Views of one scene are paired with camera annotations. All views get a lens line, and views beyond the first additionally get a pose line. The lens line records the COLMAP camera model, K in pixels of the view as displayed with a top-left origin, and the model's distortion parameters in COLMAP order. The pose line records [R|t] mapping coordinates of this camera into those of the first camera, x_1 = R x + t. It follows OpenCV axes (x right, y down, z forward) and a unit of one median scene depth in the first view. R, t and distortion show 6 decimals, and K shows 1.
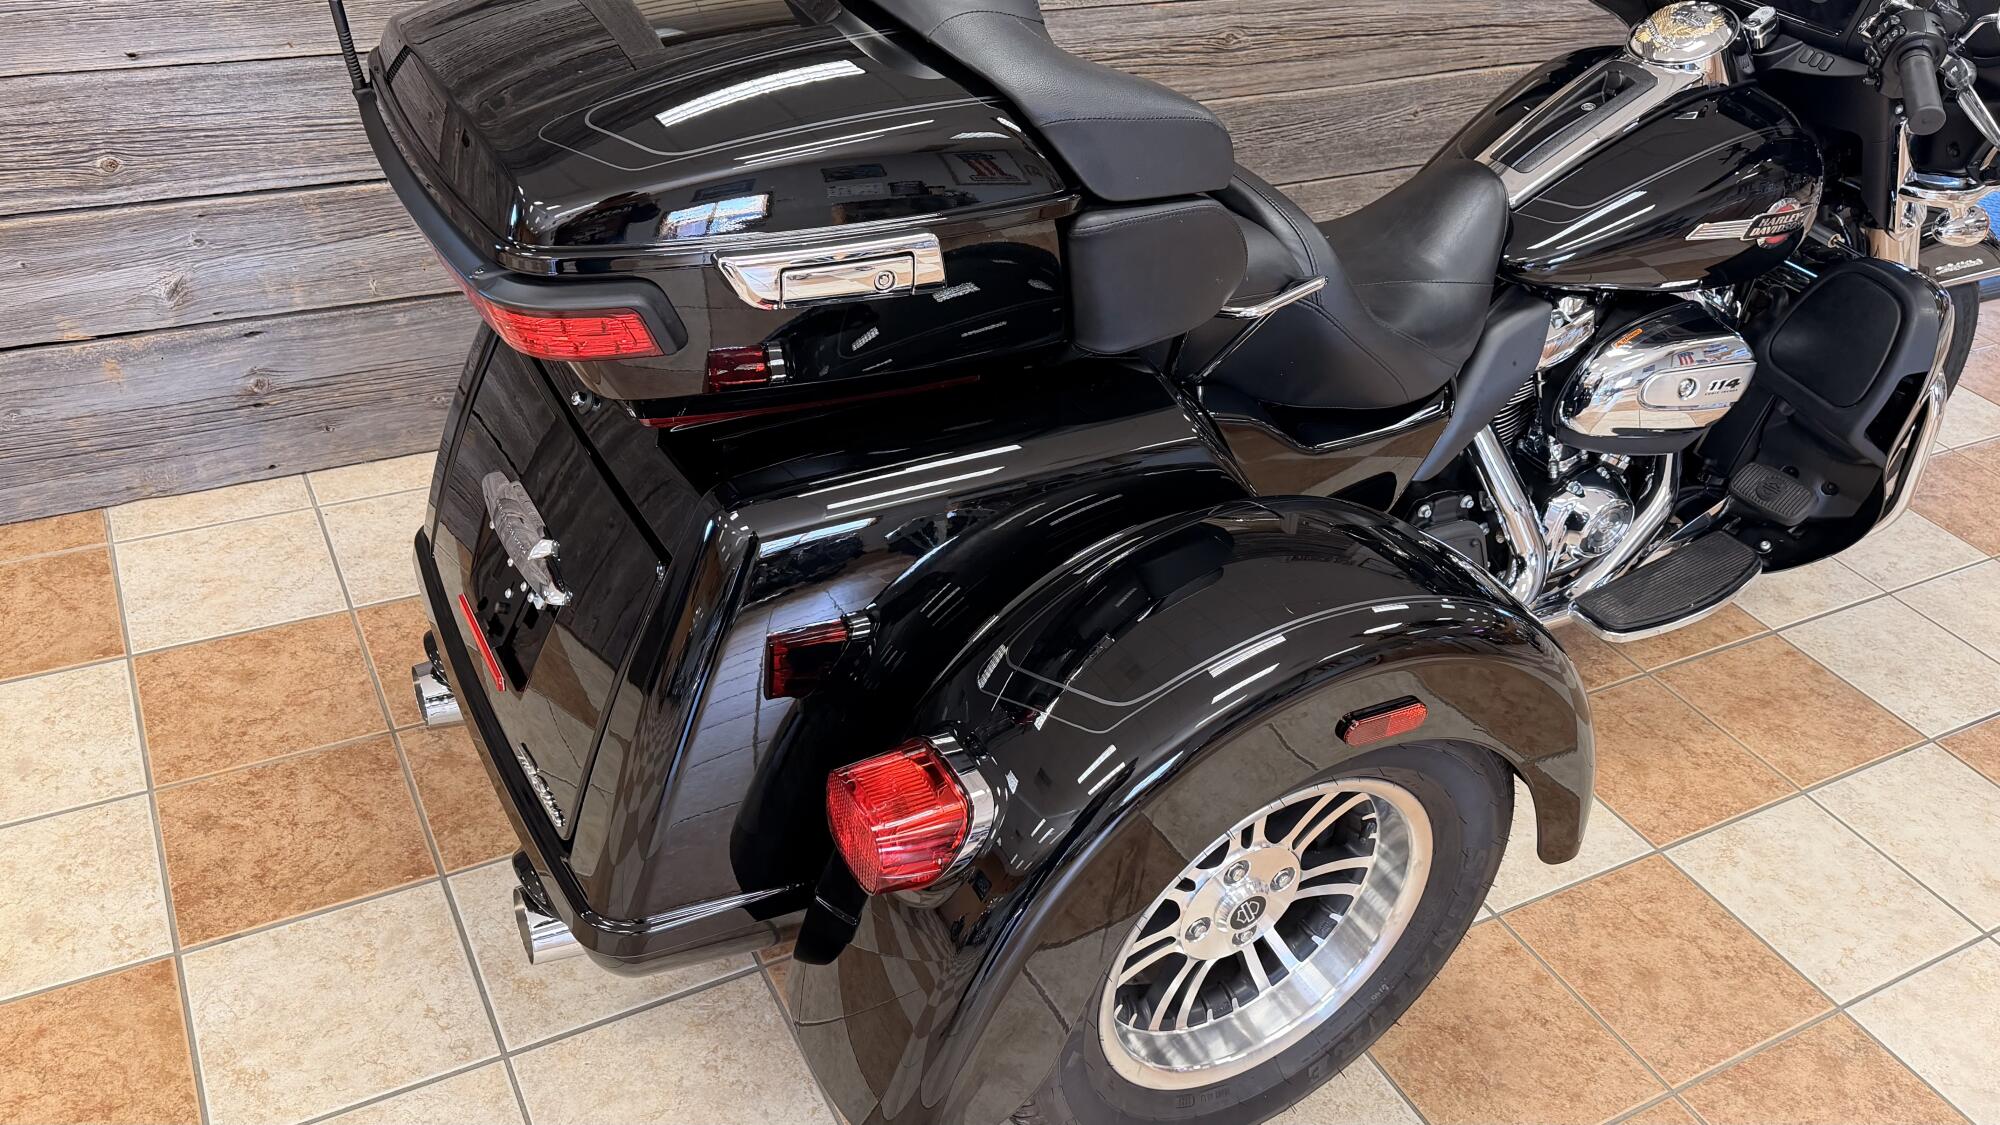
lens RADIAL K [[1601.1, 0, 992.3], [0, 1601.1, 568.7], [0, 0, 1]] dist [0.060212, -0.062799]
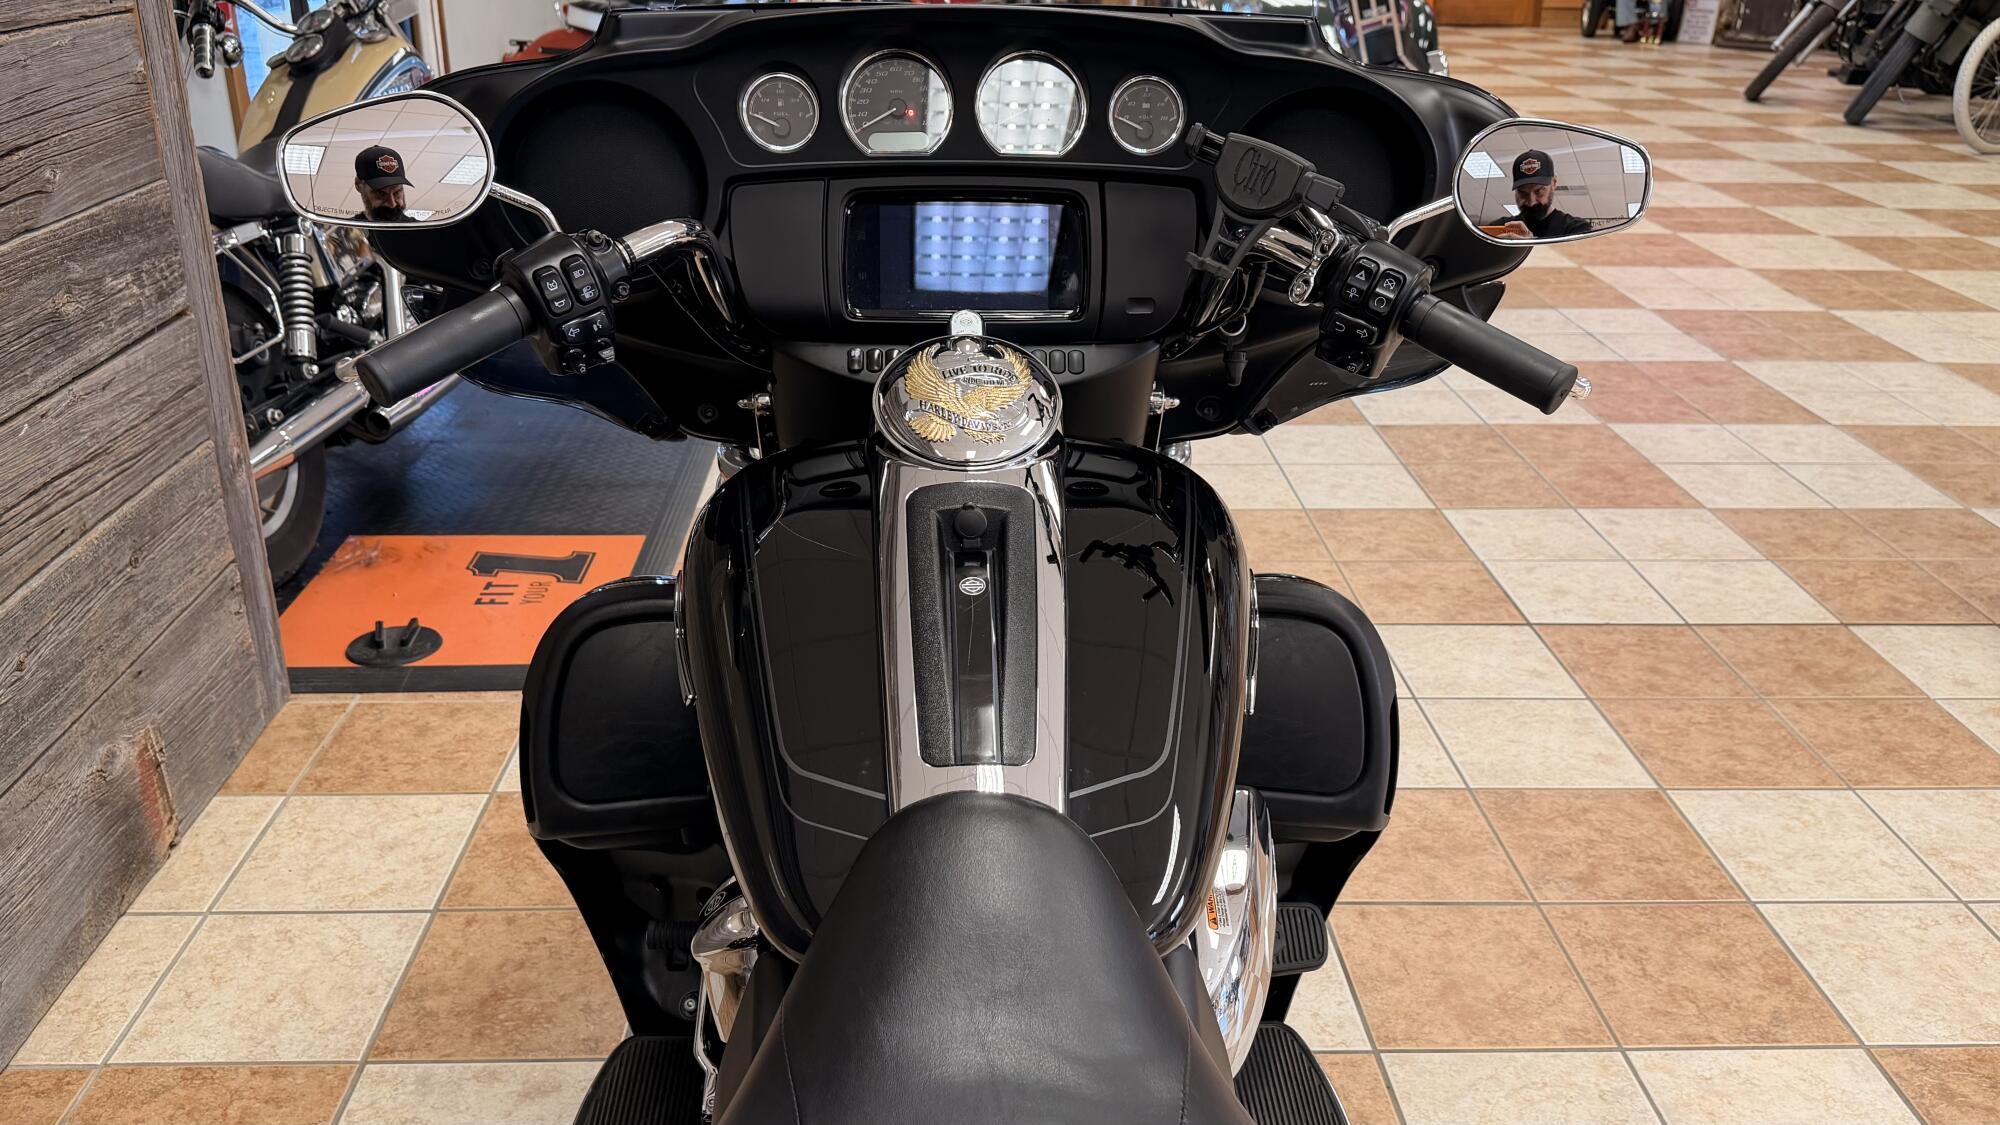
lens RADIAL K [[1593.5, 0, 1000.0], [0, 1593.5, 562.5], [0, 0, 1]] dist [0.088035, -0.185632]
pose [[0.437620, -0.421226, 0.794391, -0.012353], [0.526031, 0.836453, 0.153746, -0.298088], [-0.729233, 0.350592, 0.587626, 0.577263]]
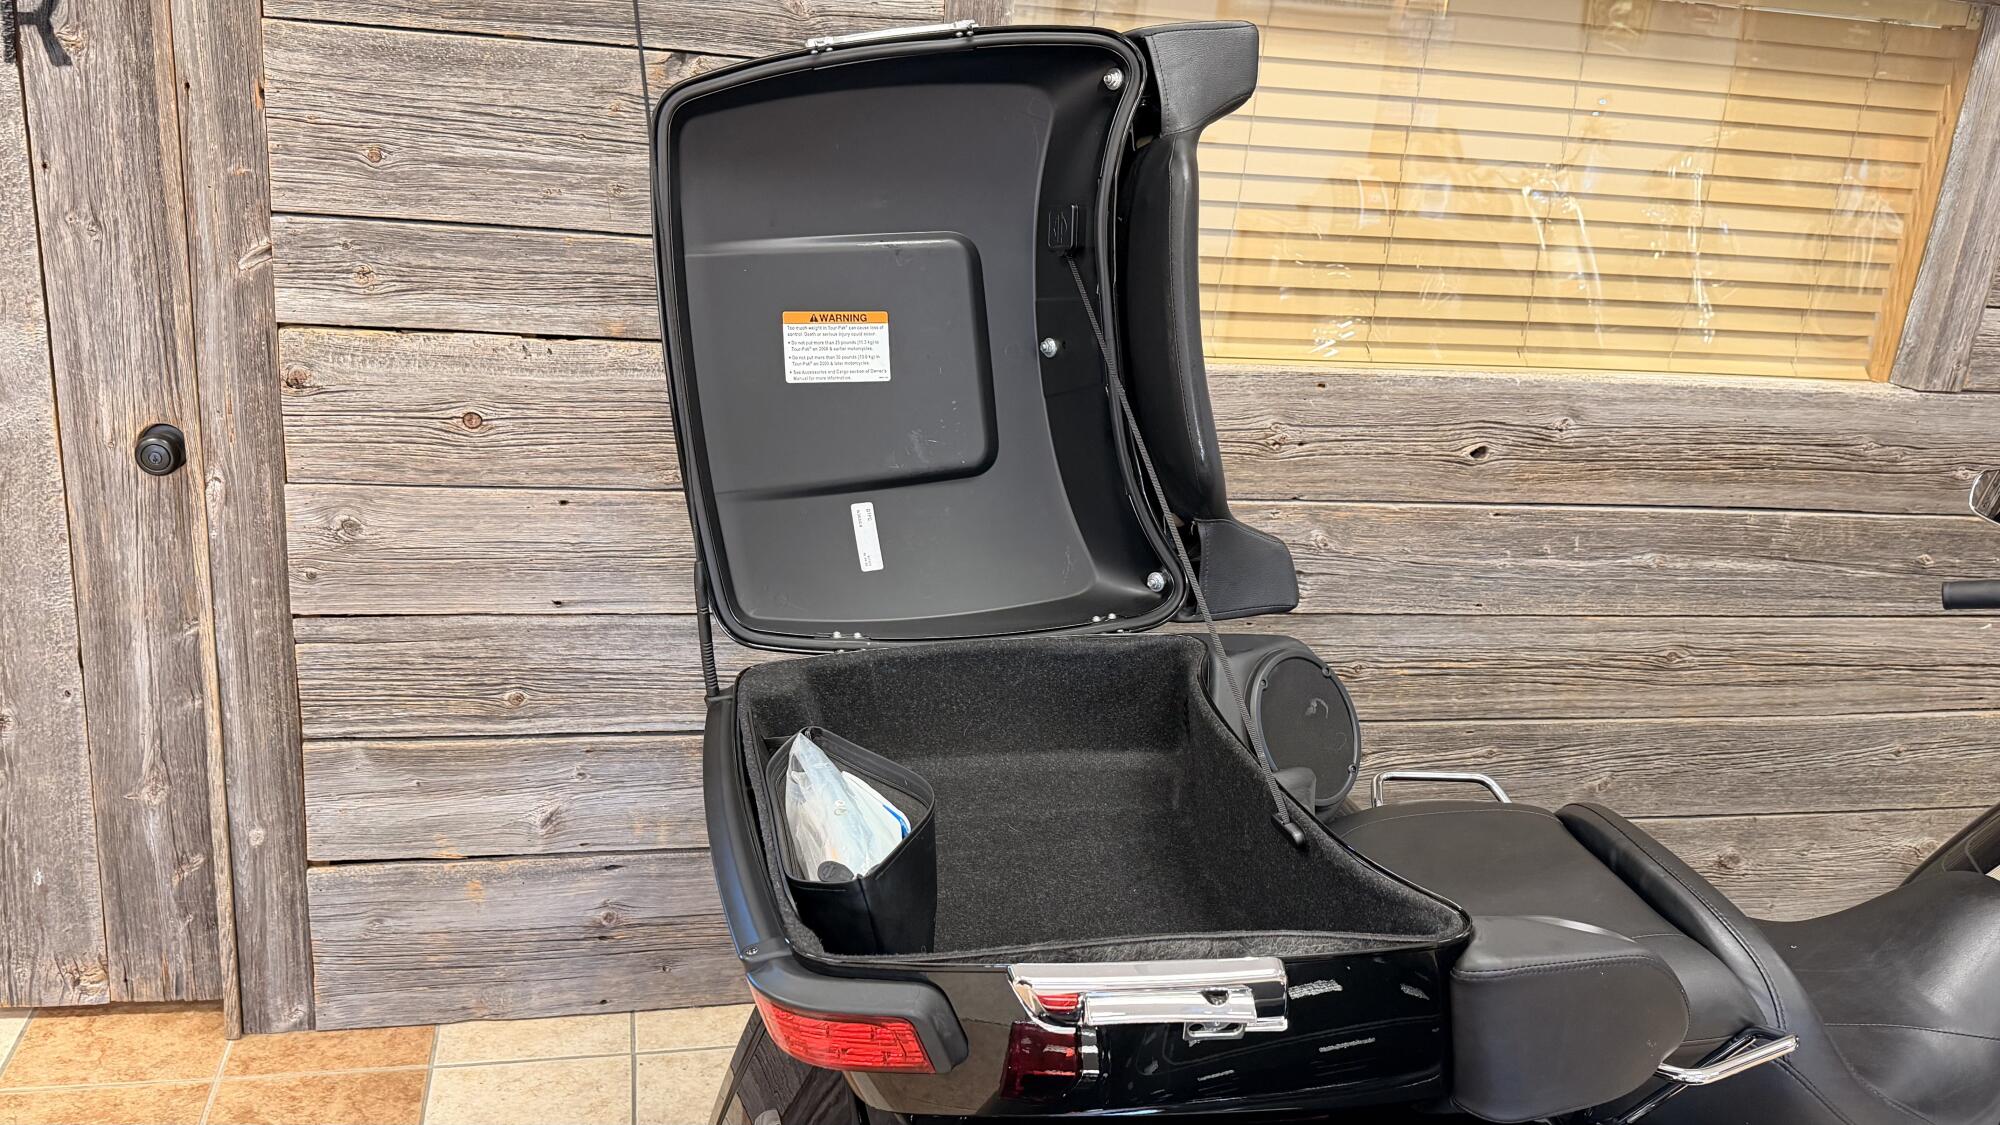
lens RADIAL K [[1596.6, 0, 1024.0], [0, 1596.6, 561.4], [0, 0, 1]] dist [0.105524, -0.156084]
pose [[0.967513, 0.081476, -0.239332, 0.009231], [-0.150044, 0.946955, -0.284190, -0.080459], [0.203482, 0.310868, 0.928416, 0.074583]]
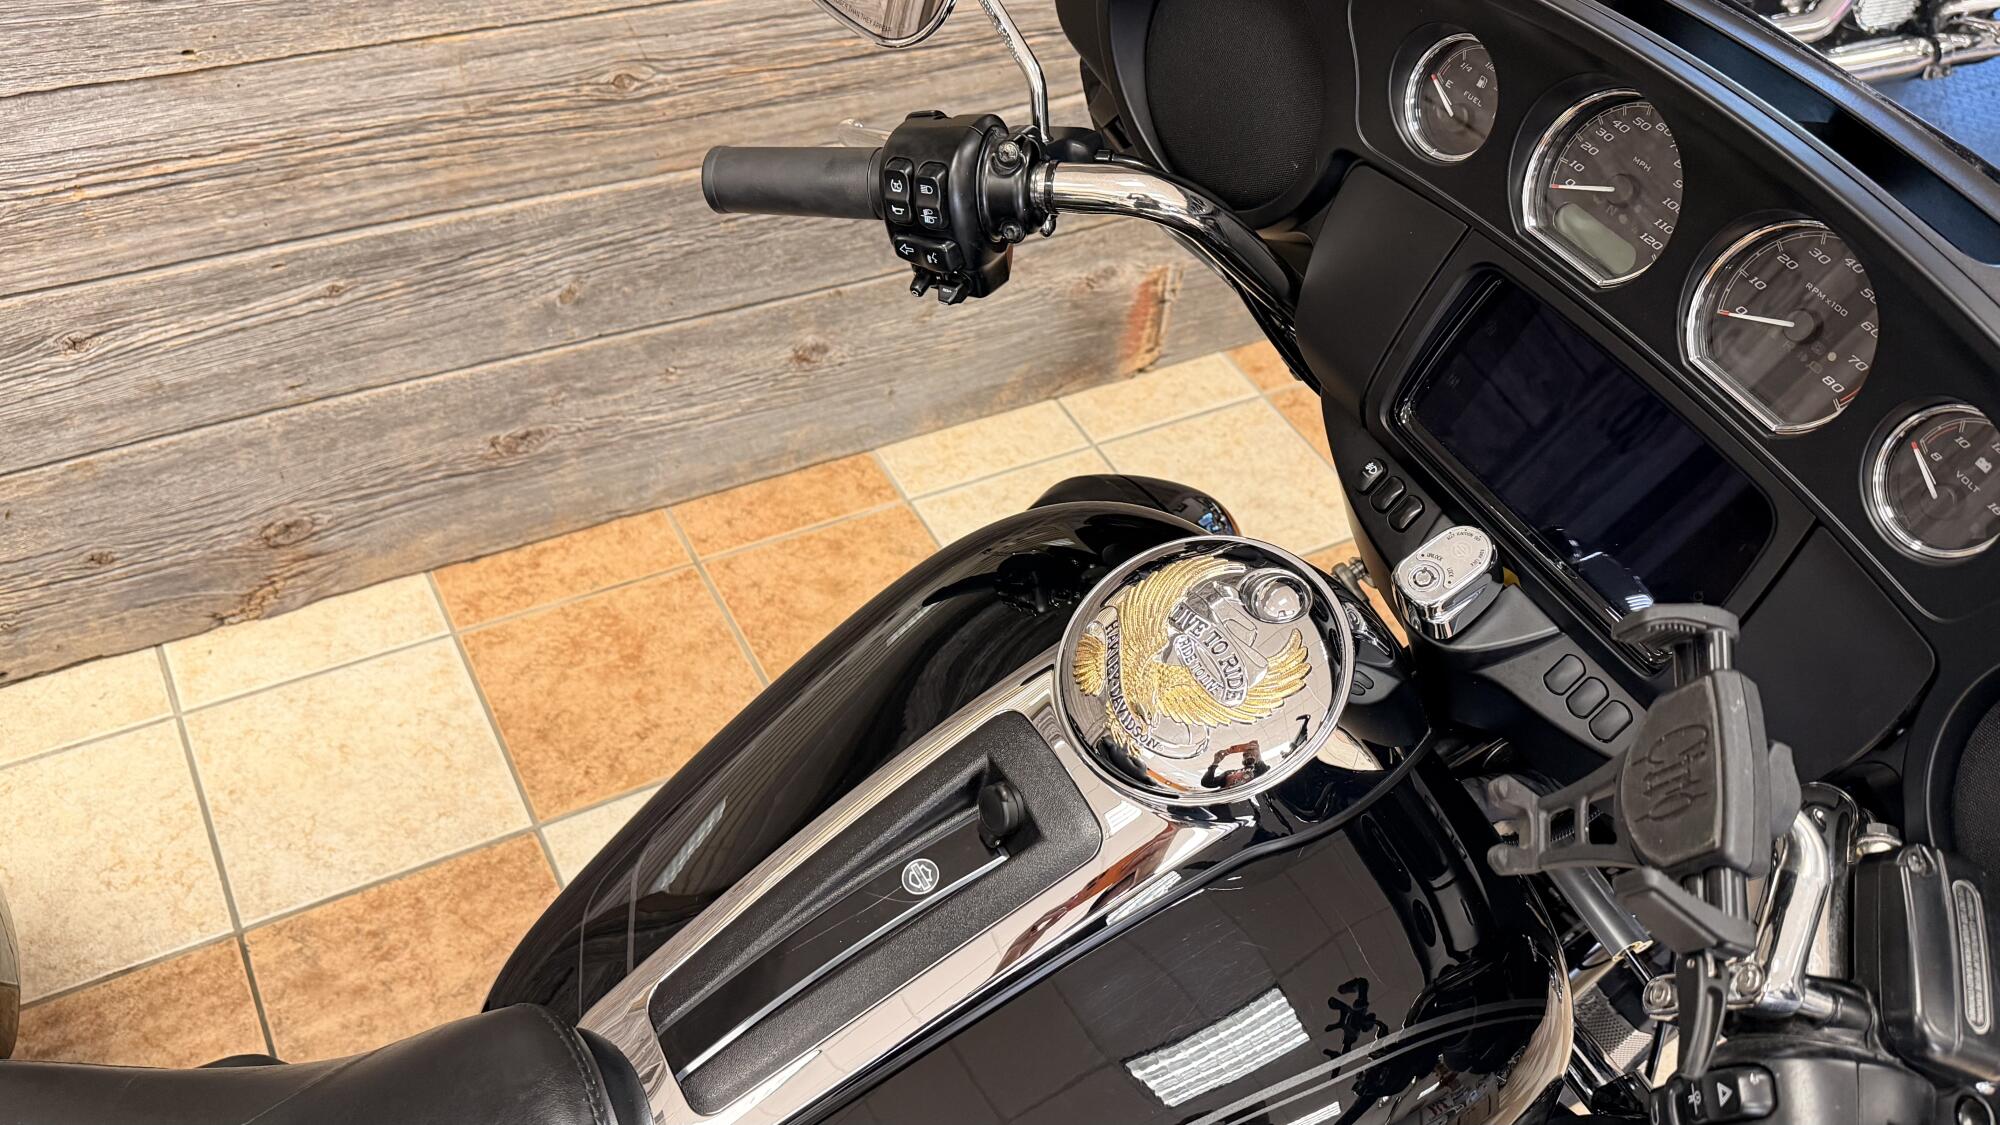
lens RADIAL K [[1593.5, 0, 1000.0], [0, 1593.5, 562.5], [0, 0, 1]] dist [0.088035, -0.185632]
pose [[0.999249, 0.009750, 0.037501, 0.306909], [-0.017190, 0.978917, 0.203534, -0.348711], [-0.034726, -0.204025, 0.978350, 0.559170]]
